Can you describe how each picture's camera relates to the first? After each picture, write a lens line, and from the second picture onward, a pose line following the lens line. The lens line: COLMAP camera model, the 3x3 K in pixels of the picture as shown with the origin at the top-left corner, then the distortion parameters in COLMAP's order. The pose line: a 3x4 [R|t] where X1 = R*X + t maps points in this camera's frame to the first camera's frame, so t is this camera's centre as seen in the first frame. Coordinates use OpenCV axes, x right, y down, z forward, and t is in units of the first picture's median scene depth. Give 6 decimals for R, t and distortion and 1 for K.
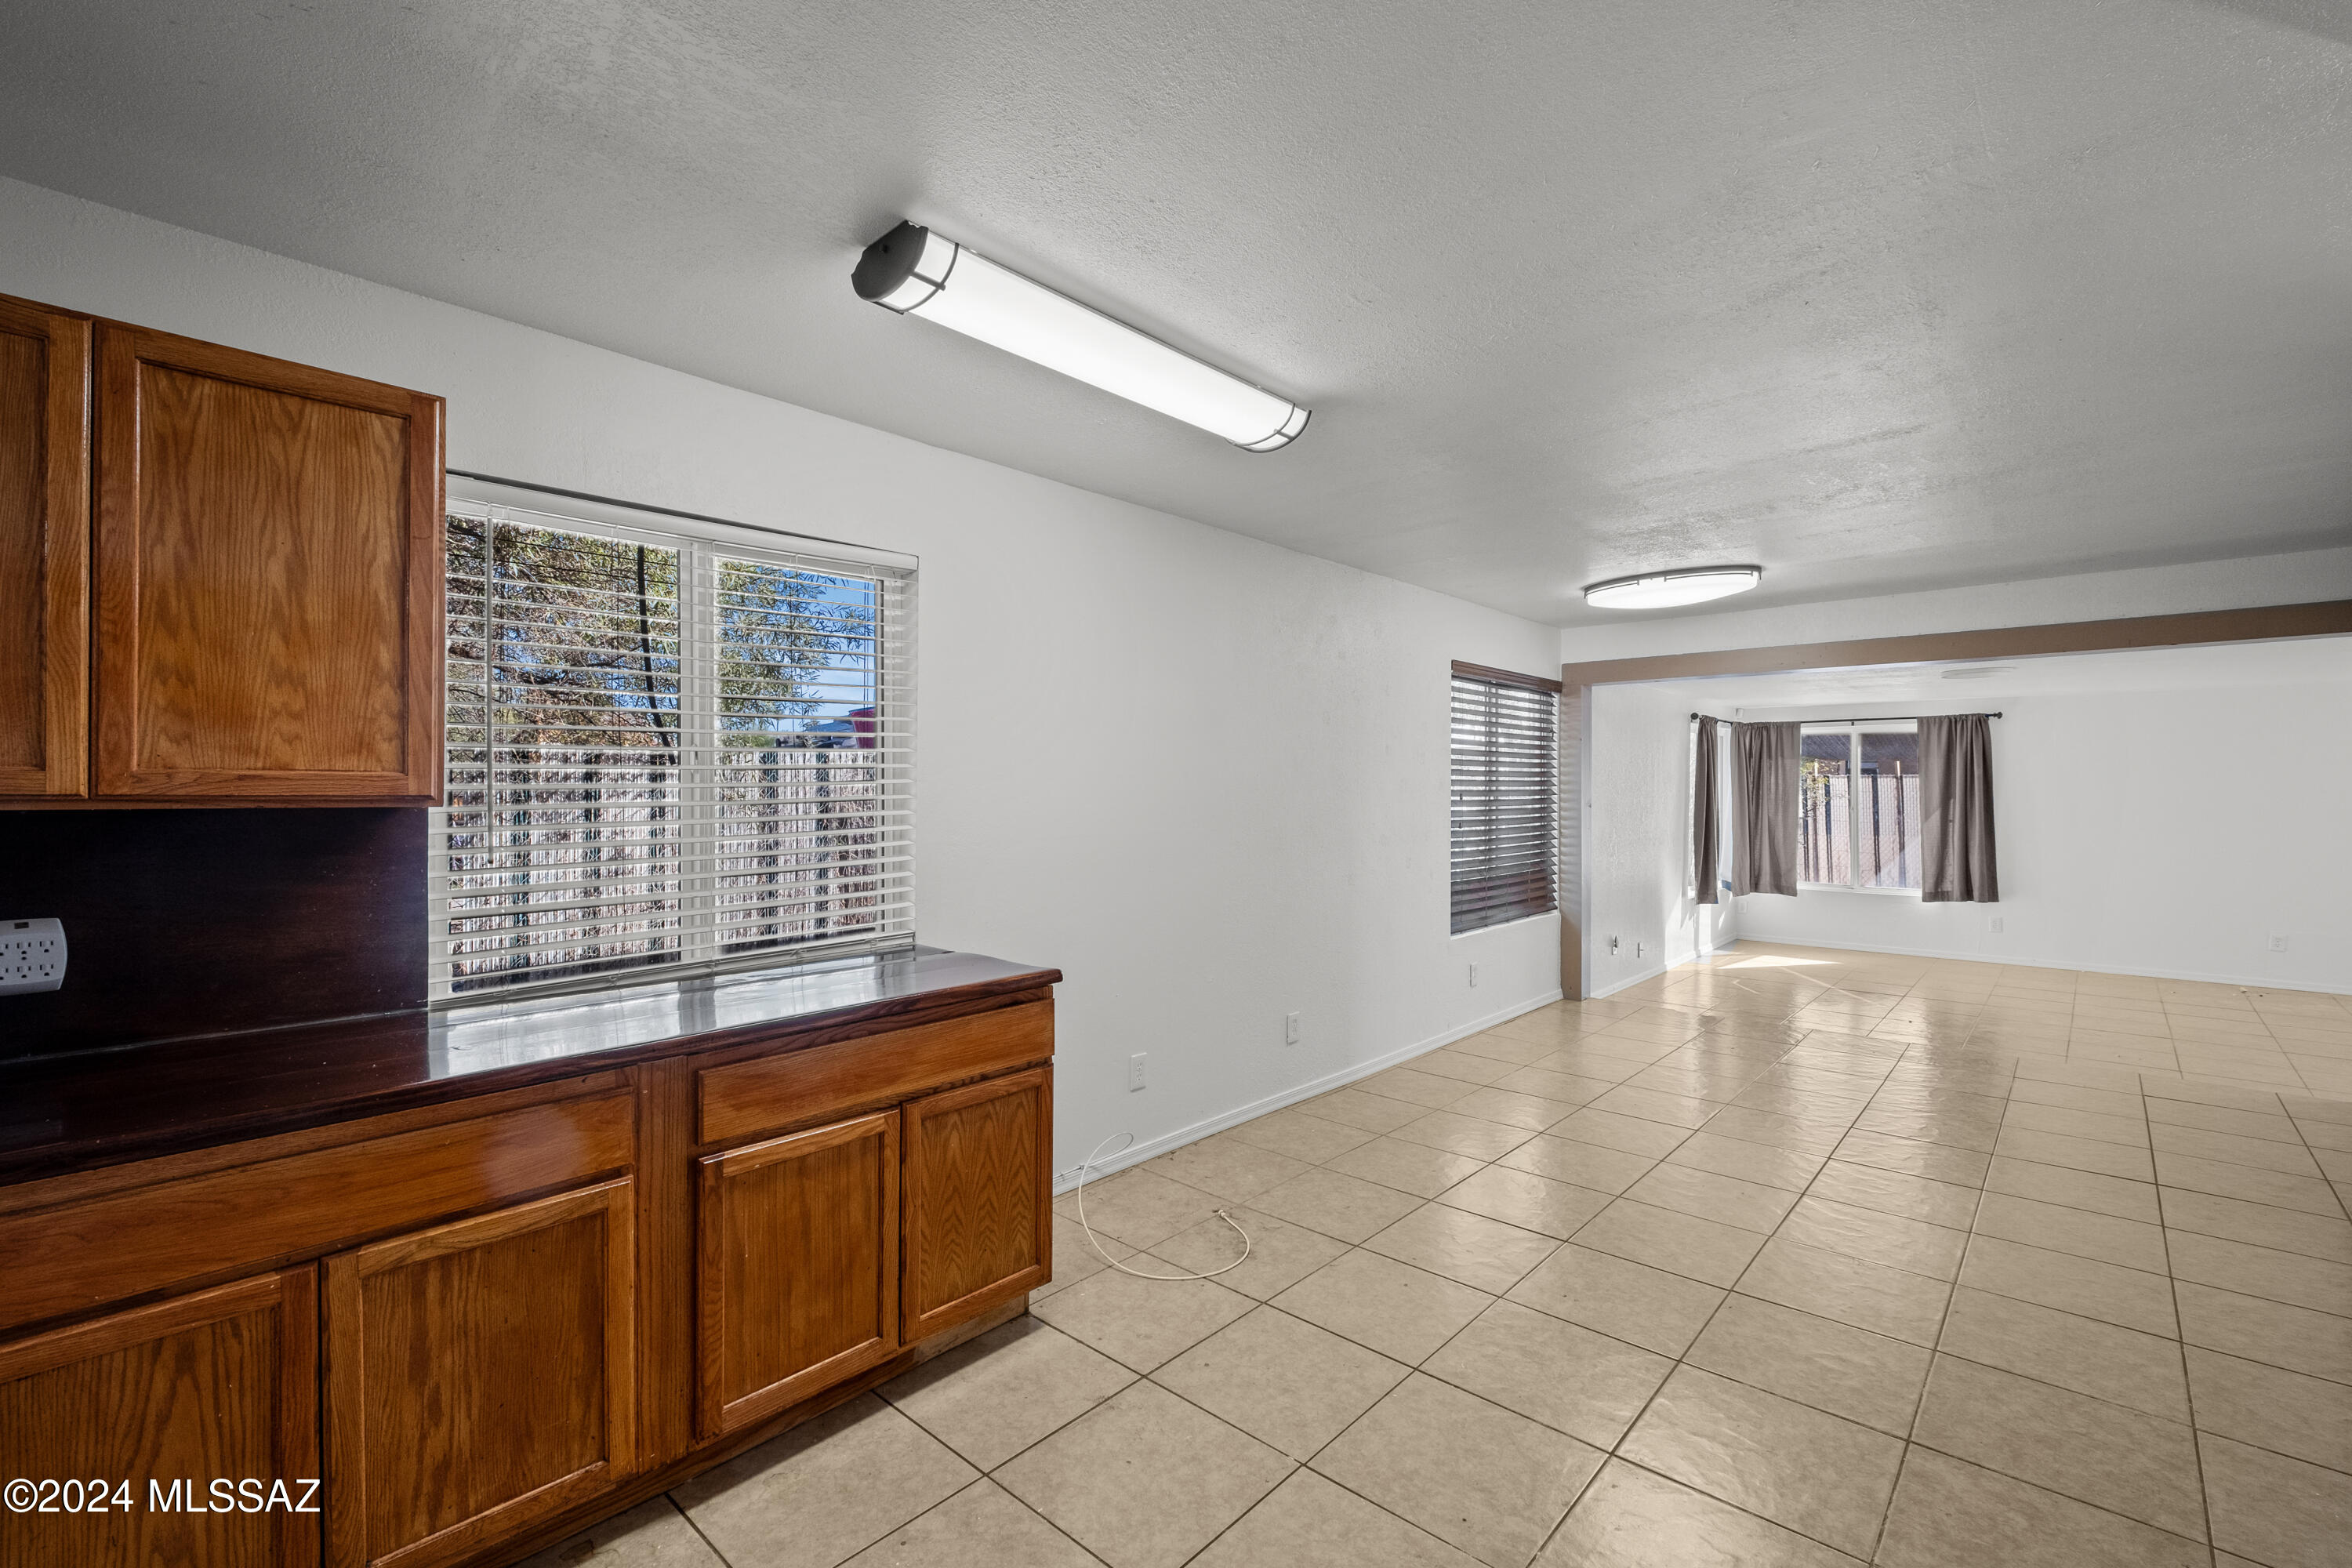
lens RADIAL K [[1016.6, 0, 1166.4], [0, 1016.6, 786.3], [0, 0, 1]] dist [-0.000215, -0.006097]
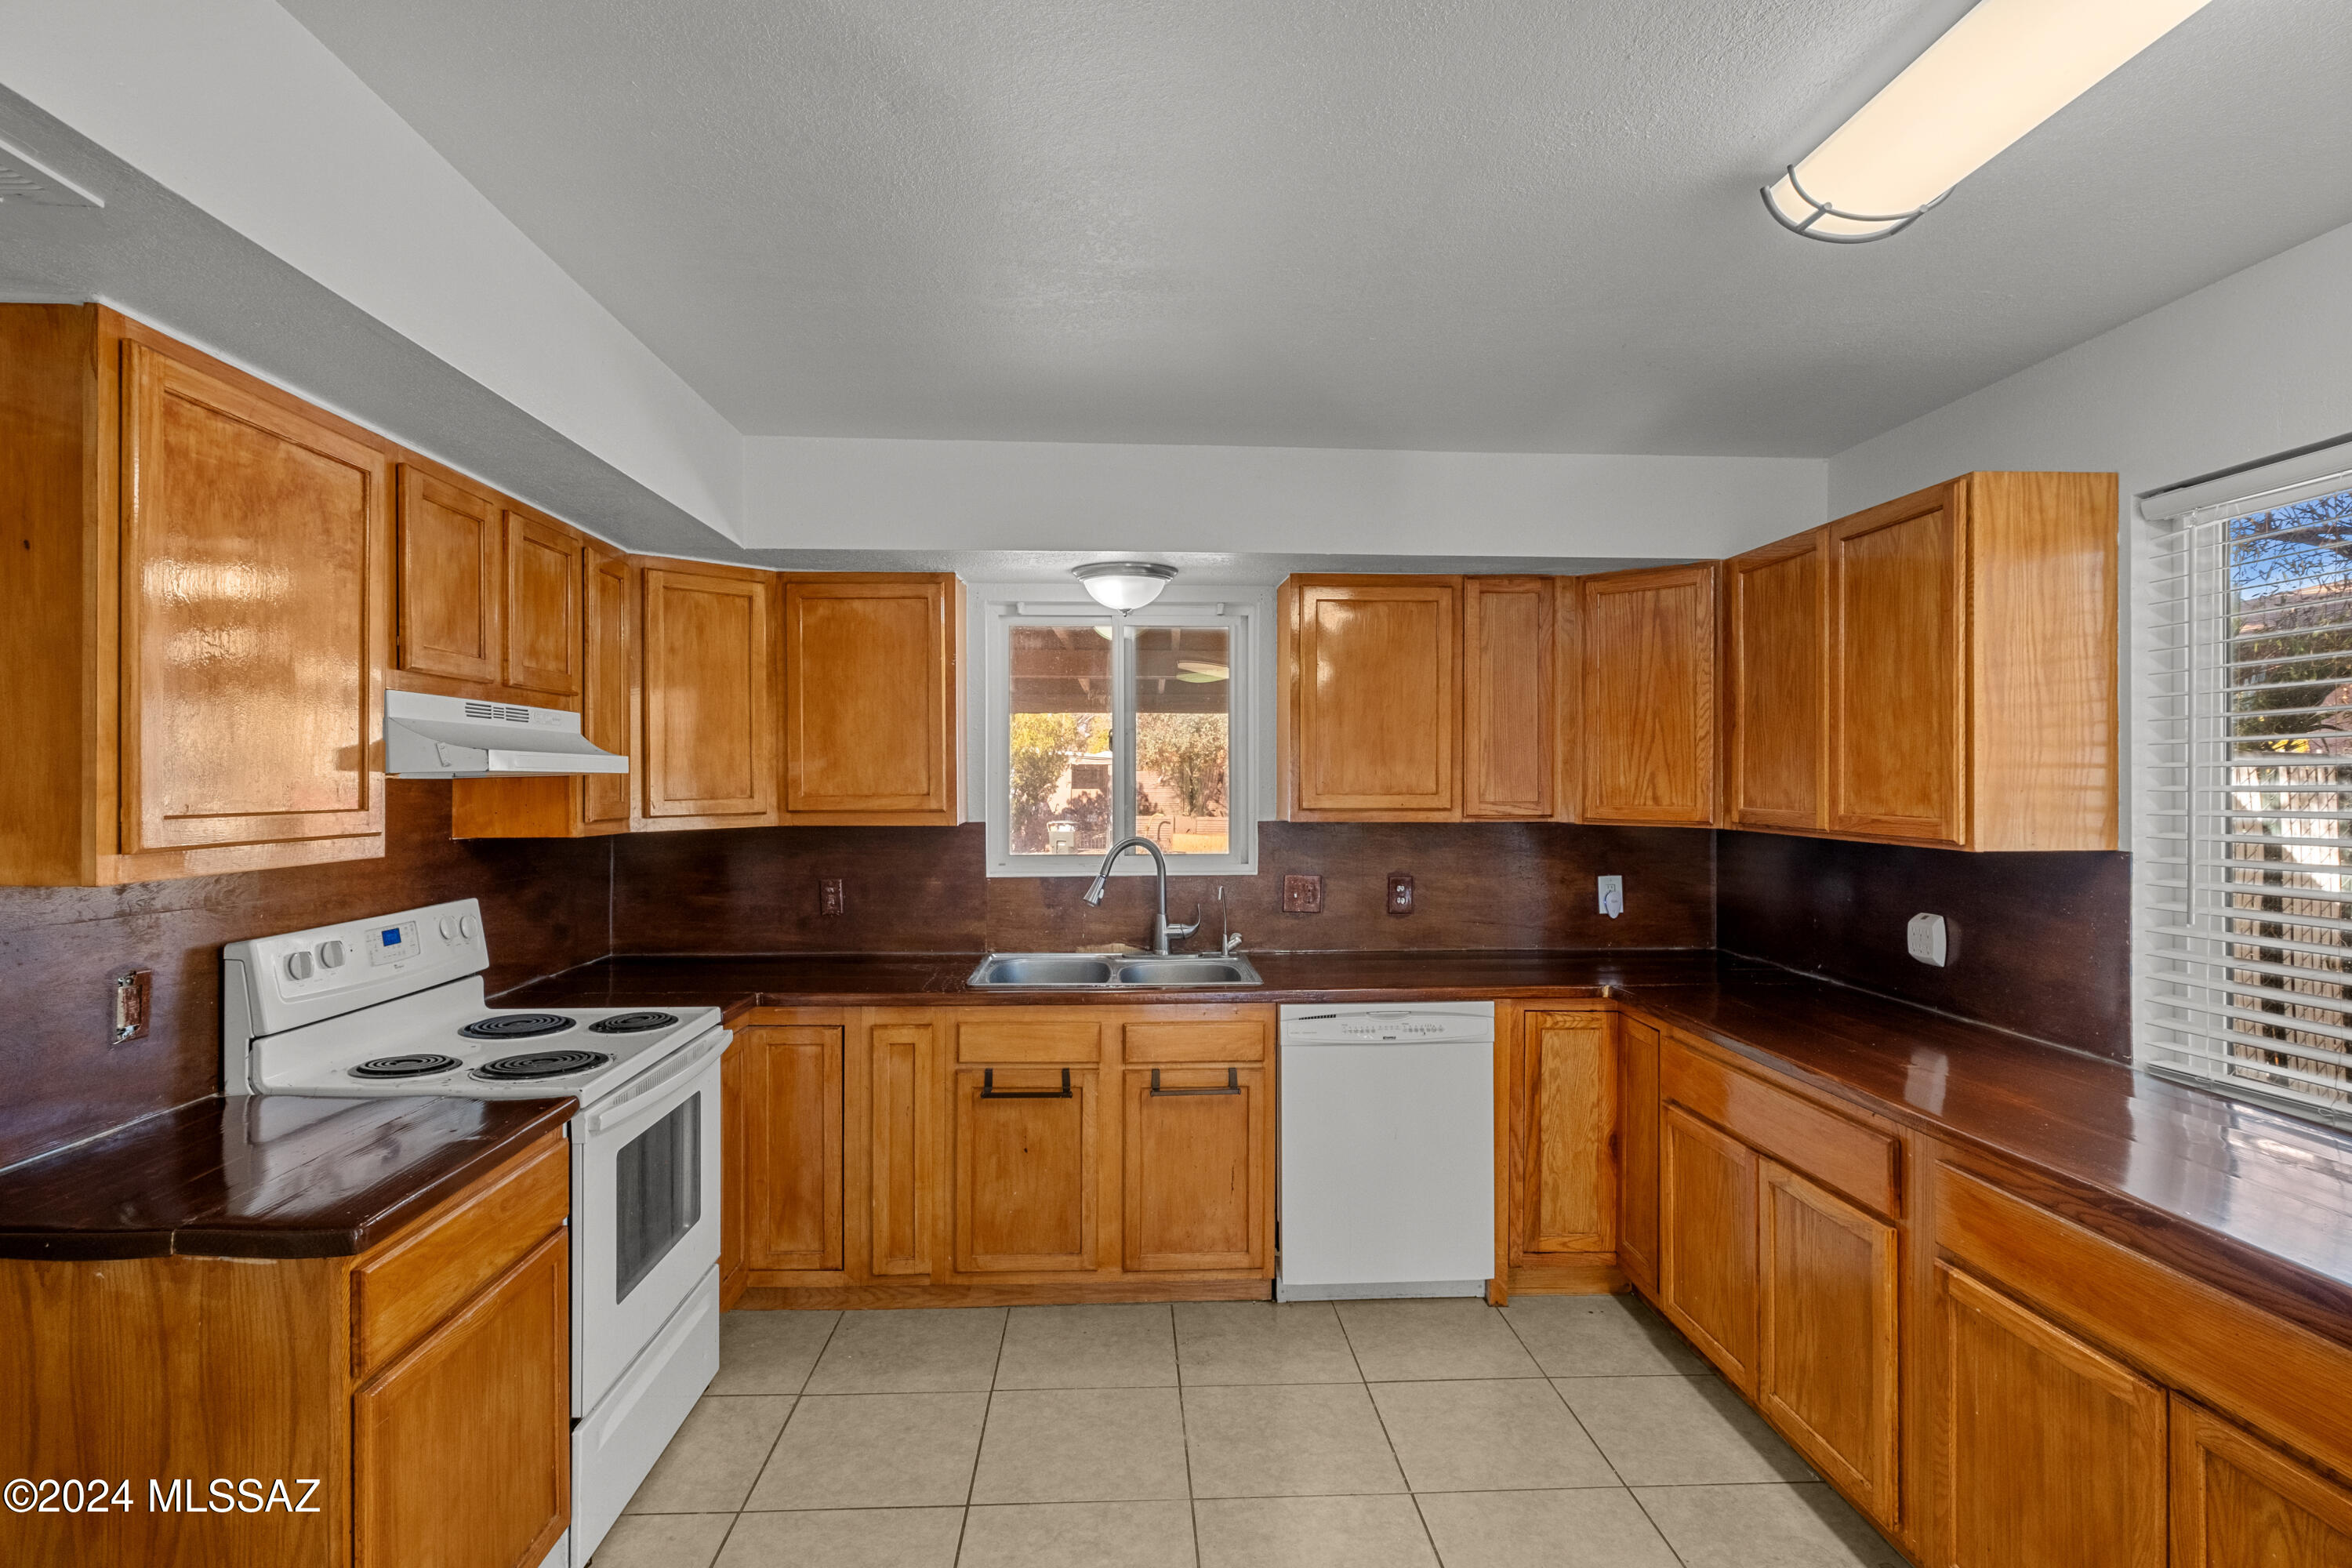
lens RADIAL K [[1174.7, 0, 1167.6], [0, 1174.7, 779.0], [0, 0, 1]] dist [-0.003662, -0.001244]
pose [[-0.710249, -0.003915, -0.703940, 0.651976], [-0.004344, 0.999990, -0.001179, -0.043917], [0.703937, 0.002221, -0.710259, 1.089457]]
